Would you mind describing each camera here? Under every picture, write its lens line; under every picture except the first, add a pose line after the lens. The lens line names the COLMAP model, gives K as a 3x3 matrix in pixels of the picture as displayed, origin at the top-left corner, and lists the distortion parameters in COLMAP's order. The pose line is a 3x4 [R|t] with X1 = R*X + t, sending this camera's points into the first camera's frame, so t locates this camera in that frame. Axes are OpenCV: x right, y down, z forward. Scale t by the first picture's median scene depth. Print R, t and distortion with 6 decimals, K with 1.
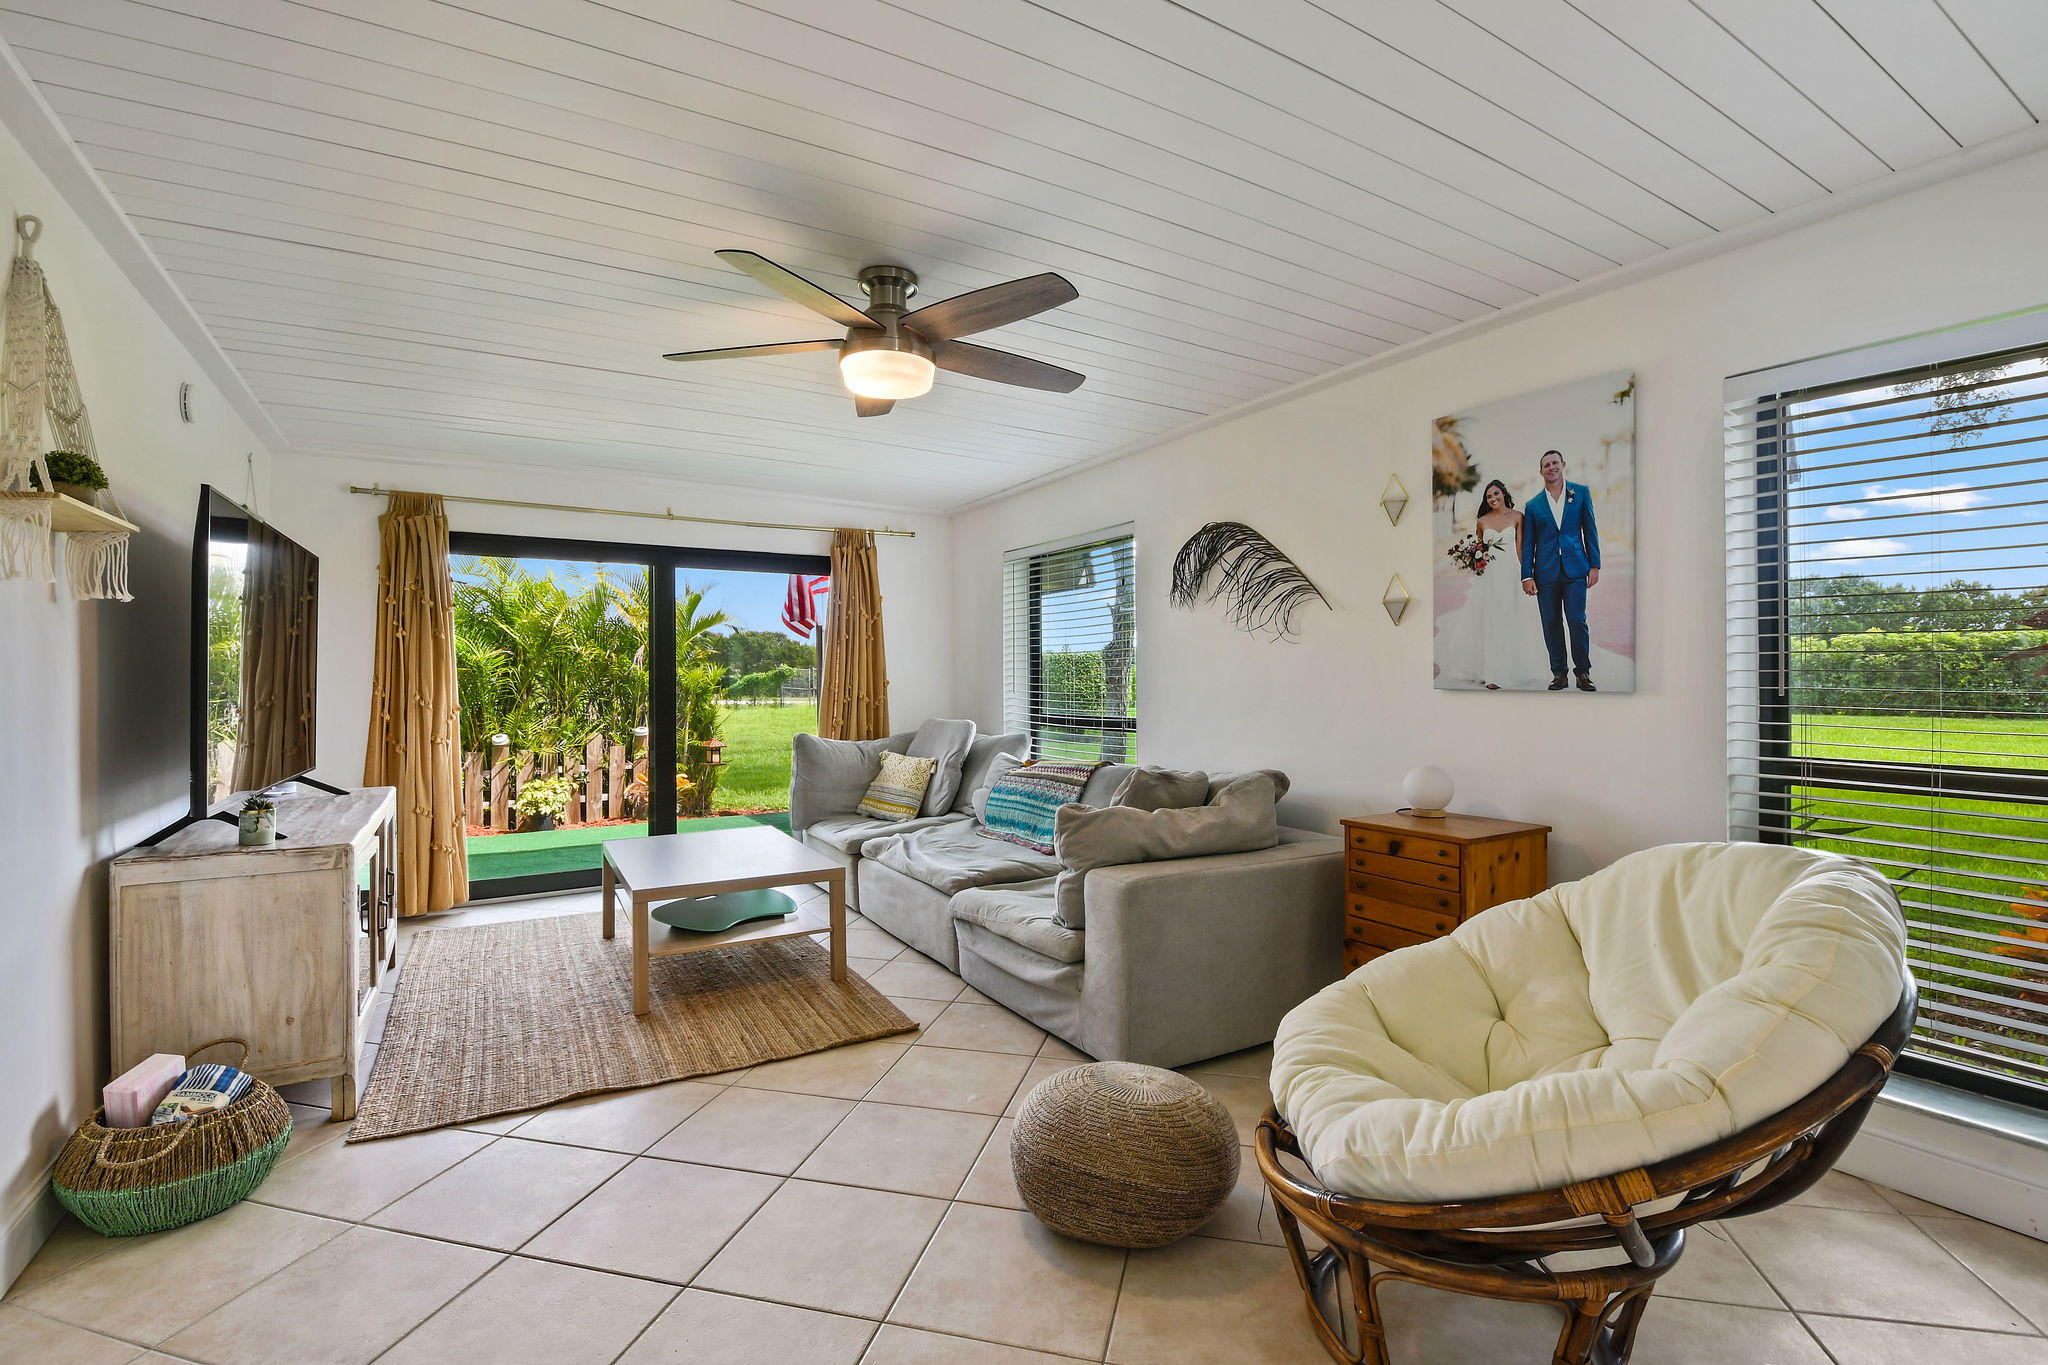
lens RADIAL K [[890.0, 0, 1024.7], [0, 890.0, 675.7], [0, 0, 1]] dist [0.011752, -0.018056]
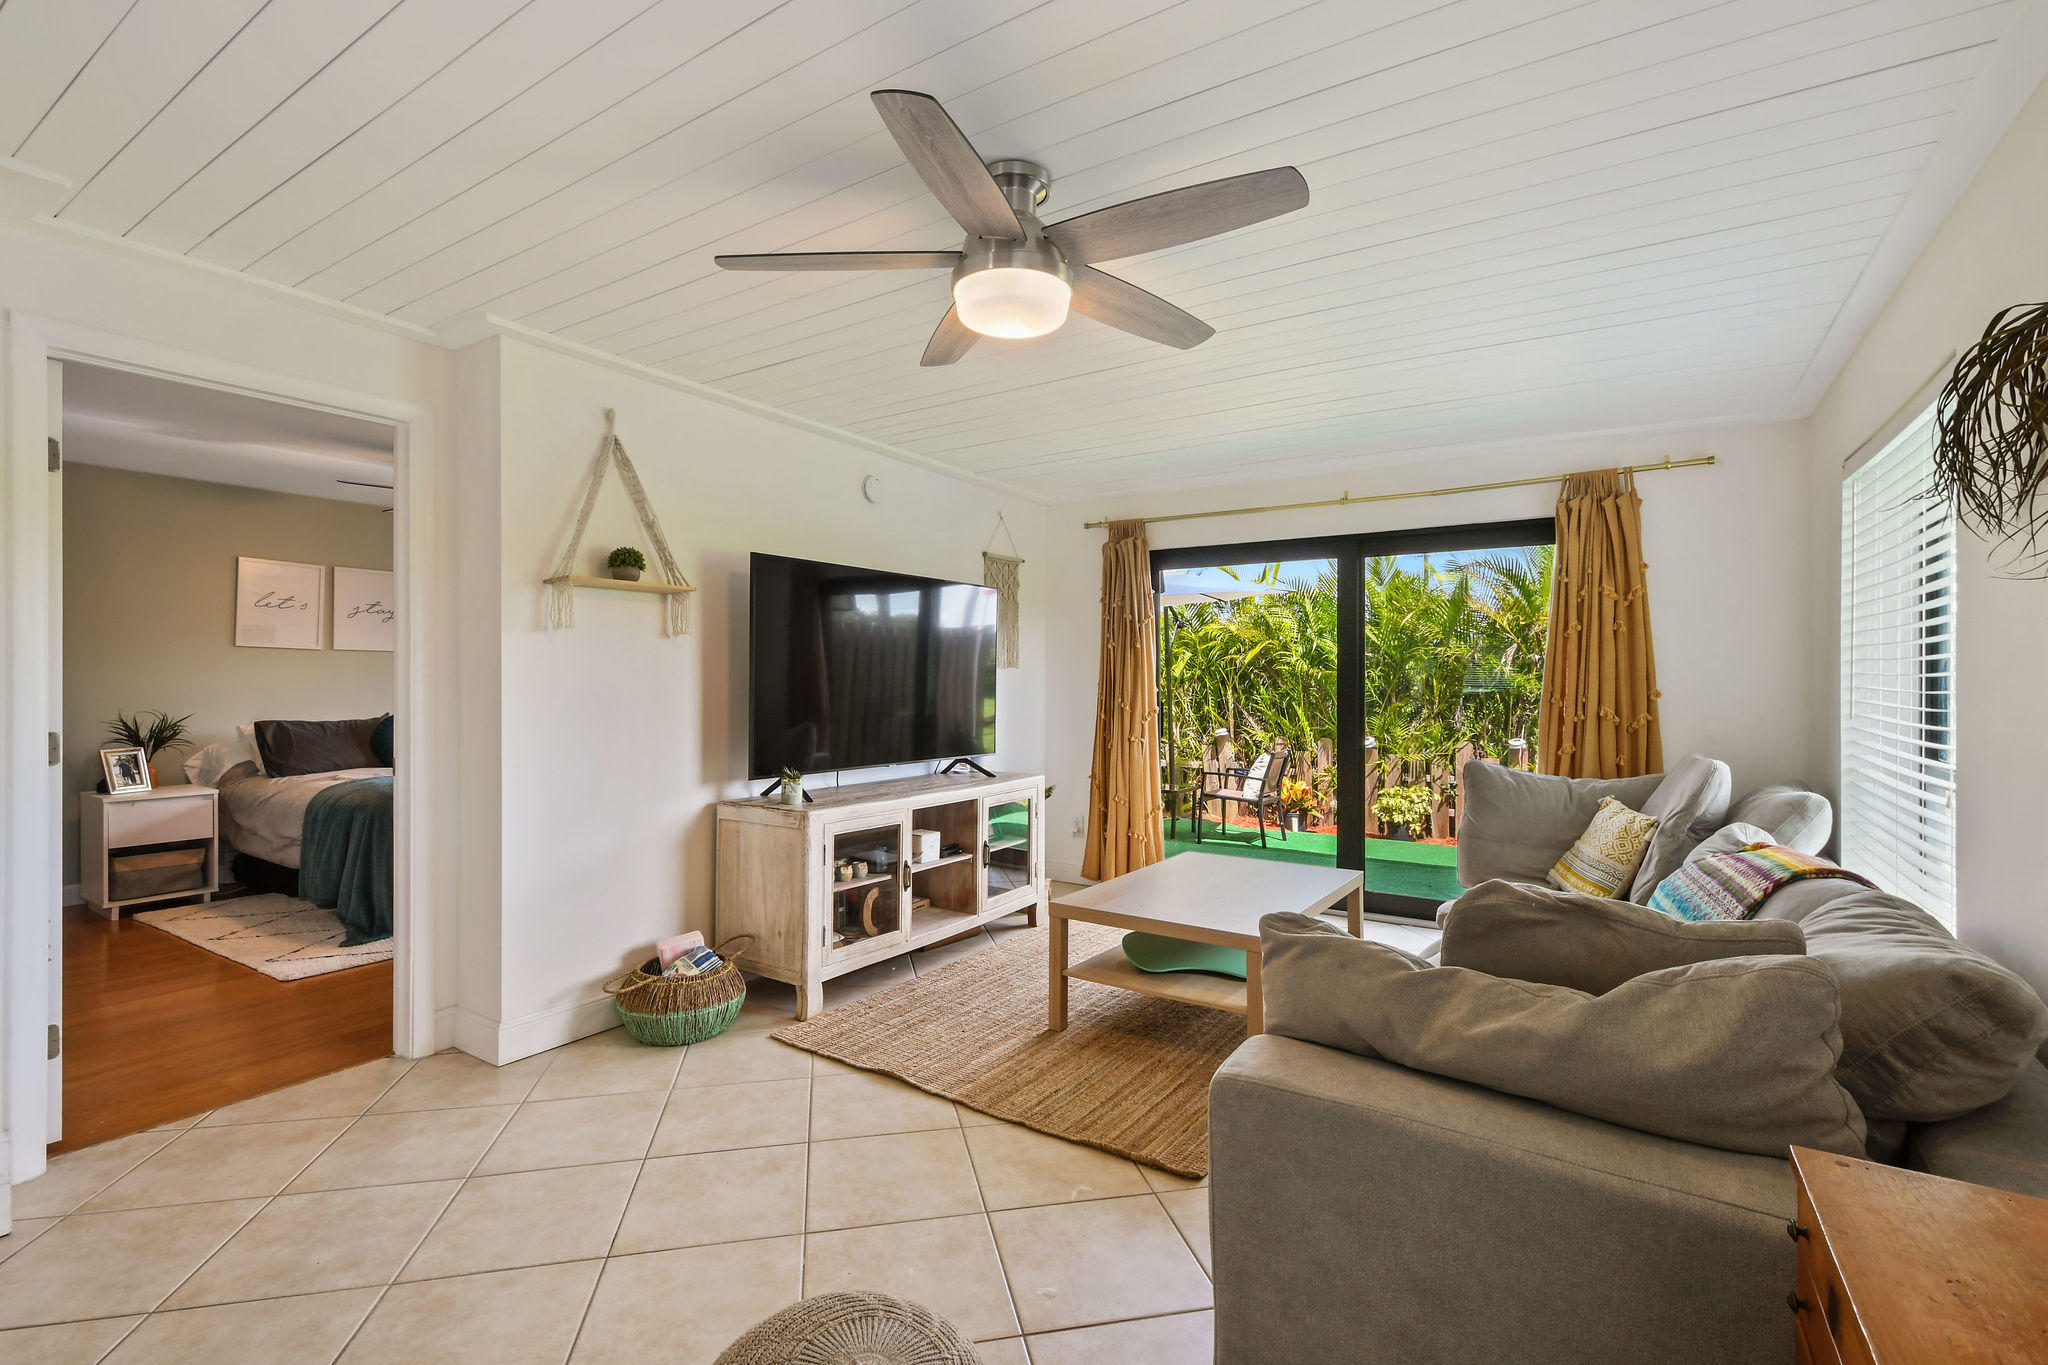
lens RADIAL K [[921.4, 0, 1014.7], [0, 921.4, 676.7], [0, 0, 1]] dist [0.003723, 0.000747]
pose [[0.451093, 0.002781, -0.892472, 0.500851], [-0.001680, 0.999996, 0.002266, -0.012012], [0.892475, 0.000477, 0.451096, 0.557199]]
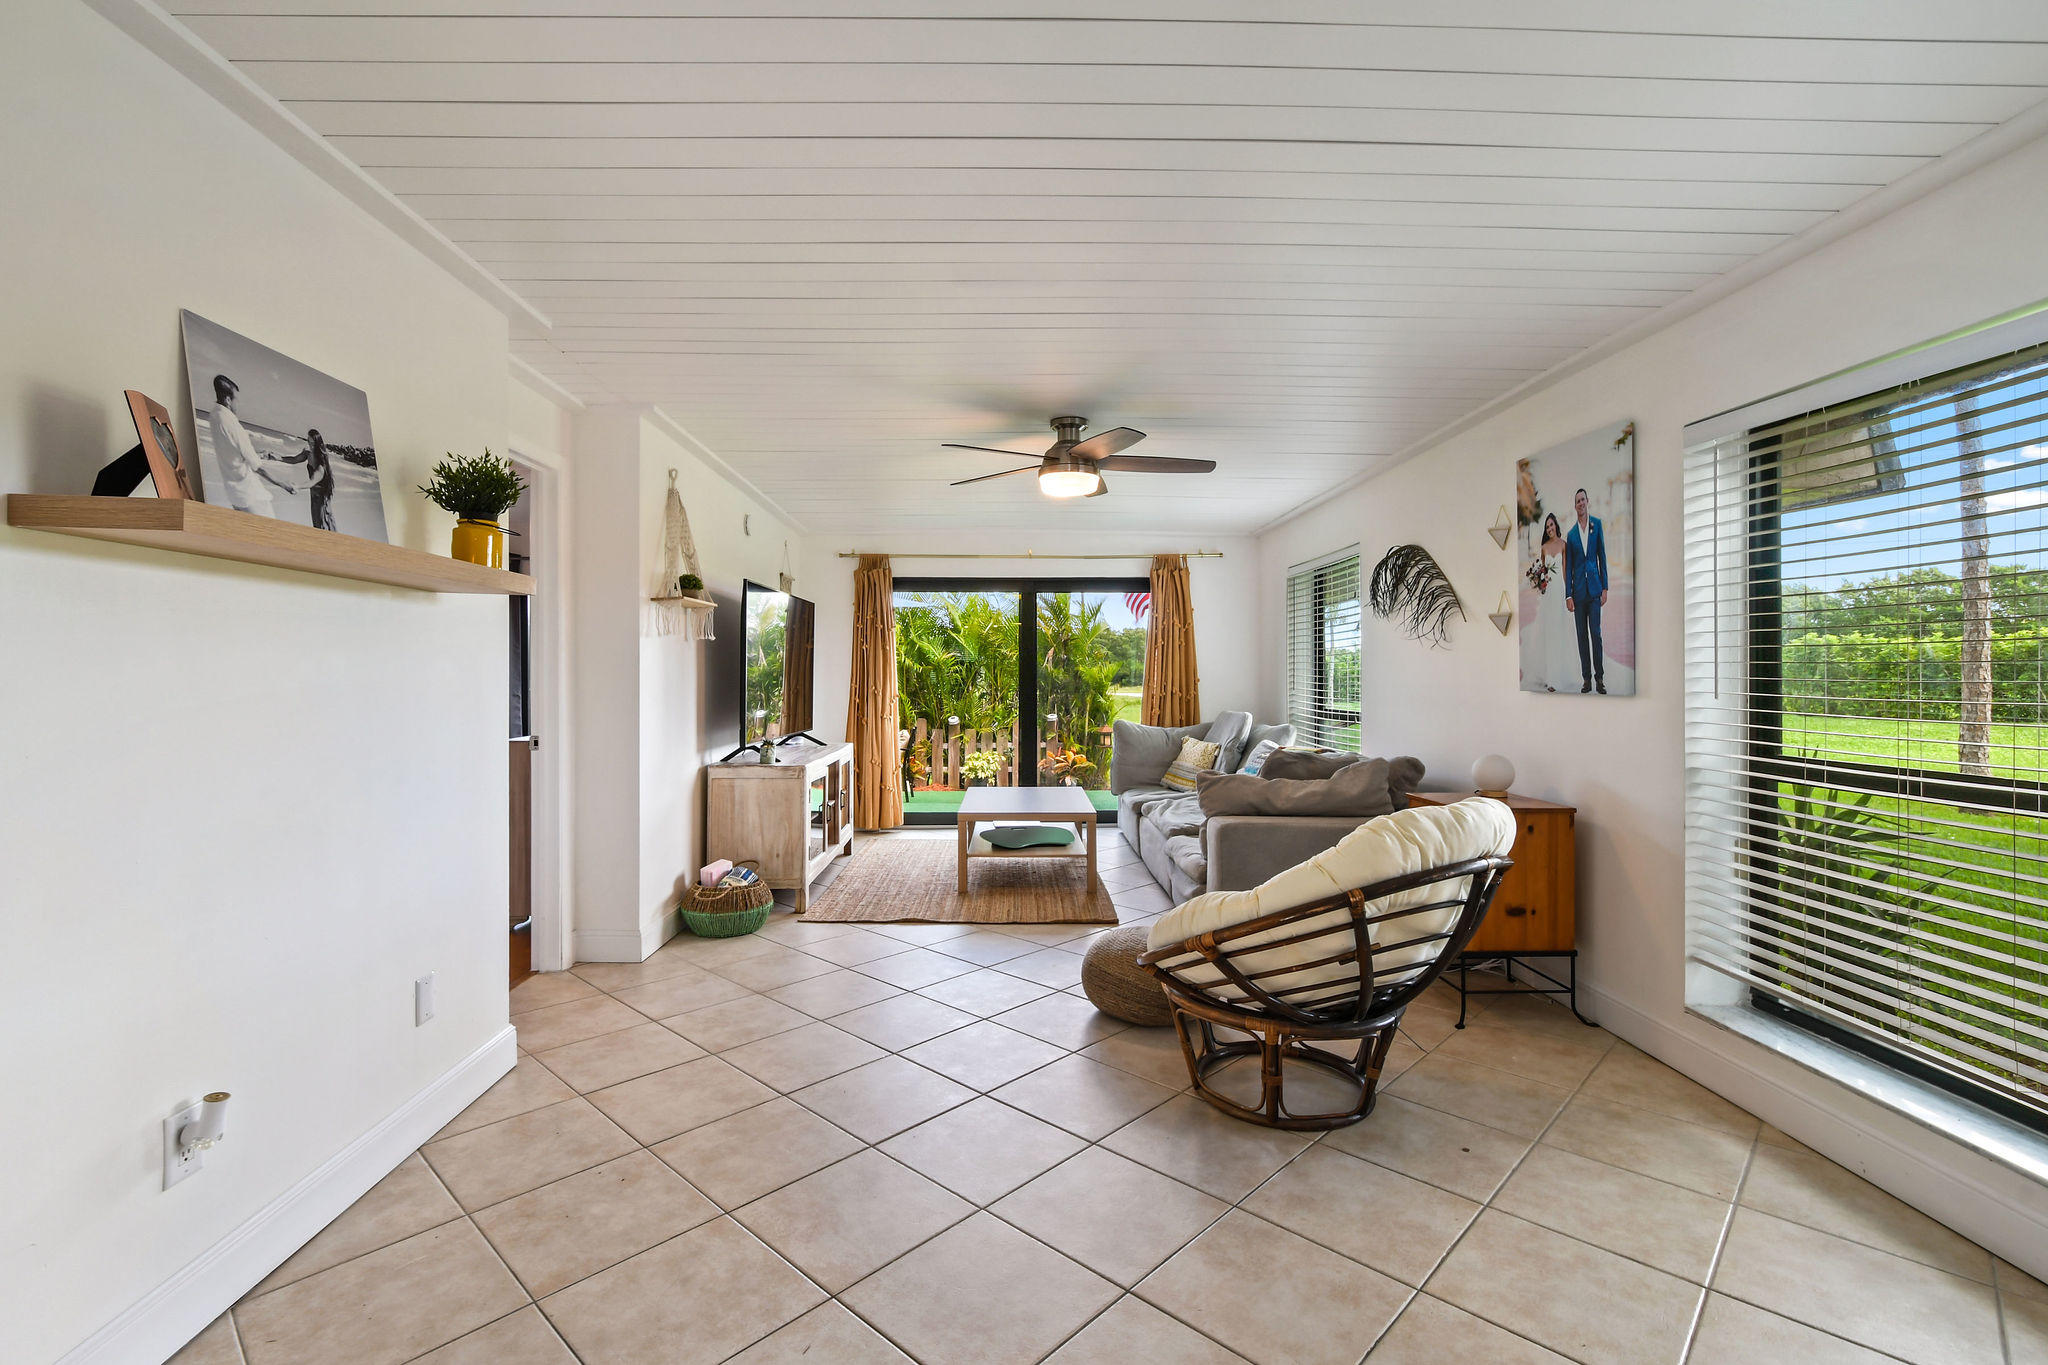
lens RADIAL K [[893.7, 0, 1017.0], [0, 893.7, 666.4], [0, 0, 1]] dist [0.017231, -0.015668]
pose [[0.870349, -0.000259, -0.492434, 0.471905], [-0.001881, 0.999991, -0.003851, -0.011308], [0.492431, 0.004278, 0.870341, -0.354345]]
